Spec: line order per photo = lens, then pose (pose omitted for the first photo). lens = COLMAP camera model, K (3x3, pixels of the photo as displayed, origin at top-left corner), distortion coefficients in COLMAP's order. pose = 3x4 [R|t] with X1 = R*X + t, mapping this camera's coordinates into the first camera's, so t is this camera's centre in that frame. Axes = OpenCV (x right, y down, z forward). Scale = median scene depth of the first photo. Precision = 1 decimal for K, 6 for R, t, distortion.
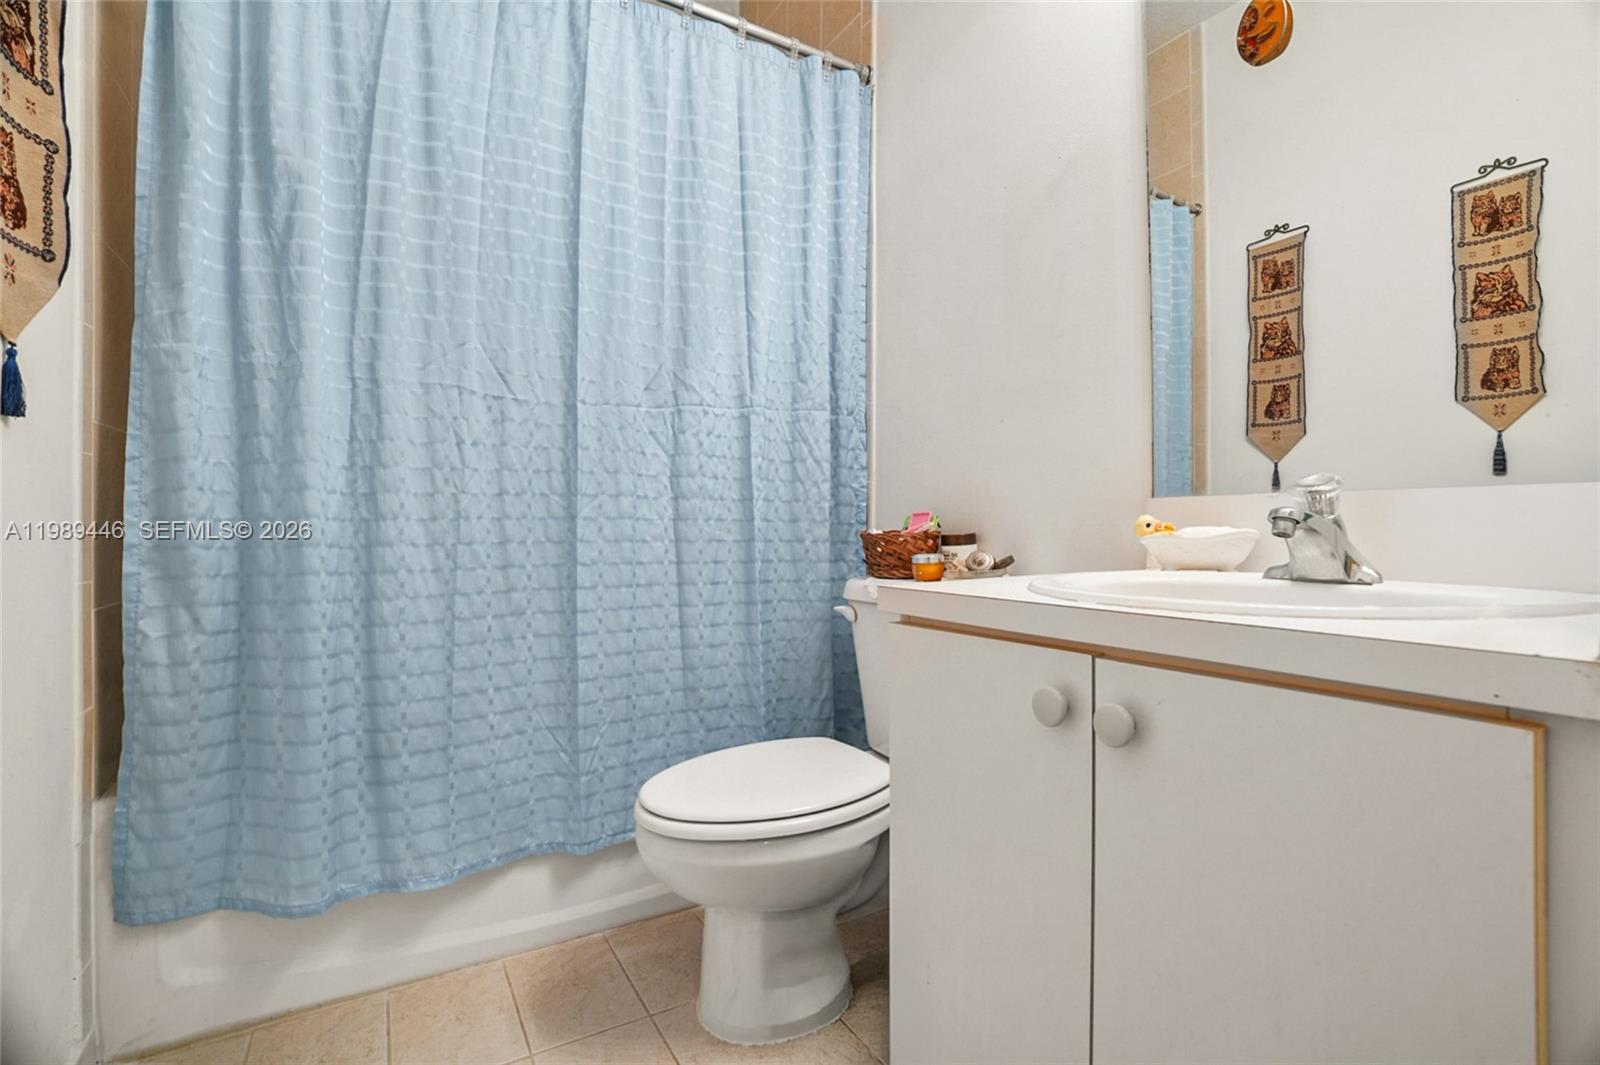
lens RADIAL K [[737.5, 0, 807.0], [0, 737.5, 522.5], [0, 0, 1]] dist [-0.034978, 0.004523]
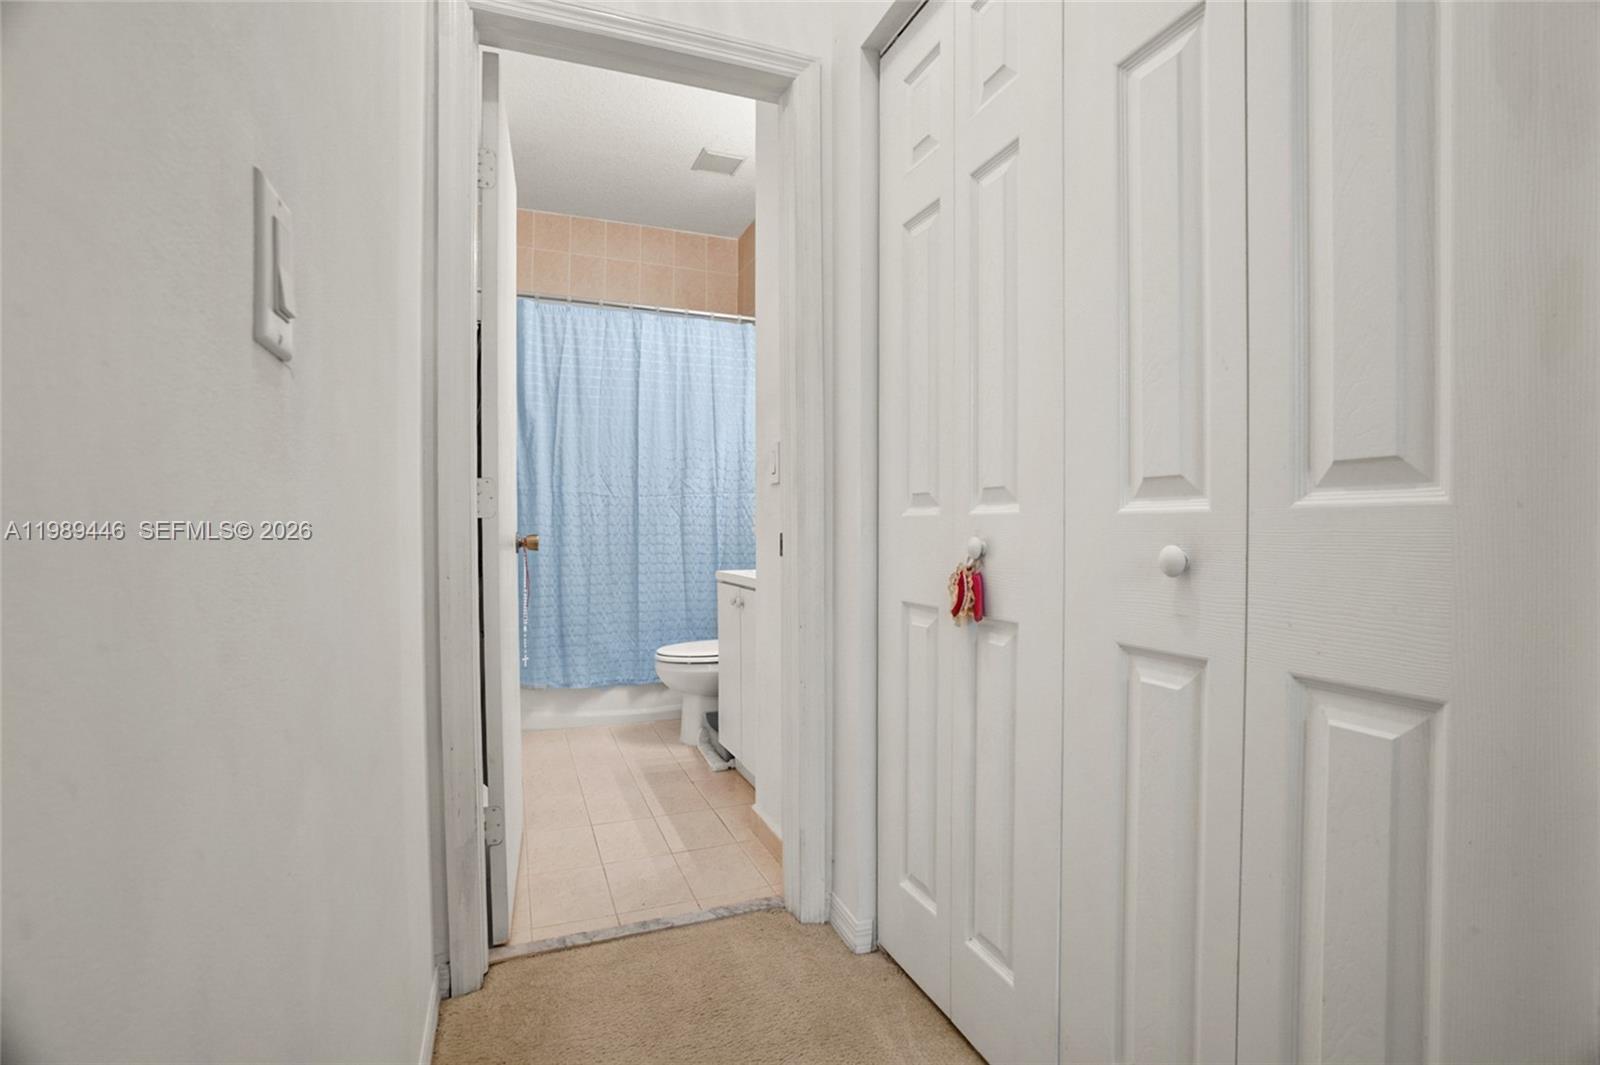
lens RADIAL K [[737.5, 0, 797.1], [0, 737.5, 542.1], [0, 0, 1]] dist [-0.034978, 0.004523]
pose [[0.982006, 0.002487, -0.188831, 0.652308], [0.001065, 0.999824, 0.018711, -0.058219], [0.188844, -0.018575, 0.981831, -1.266885]]
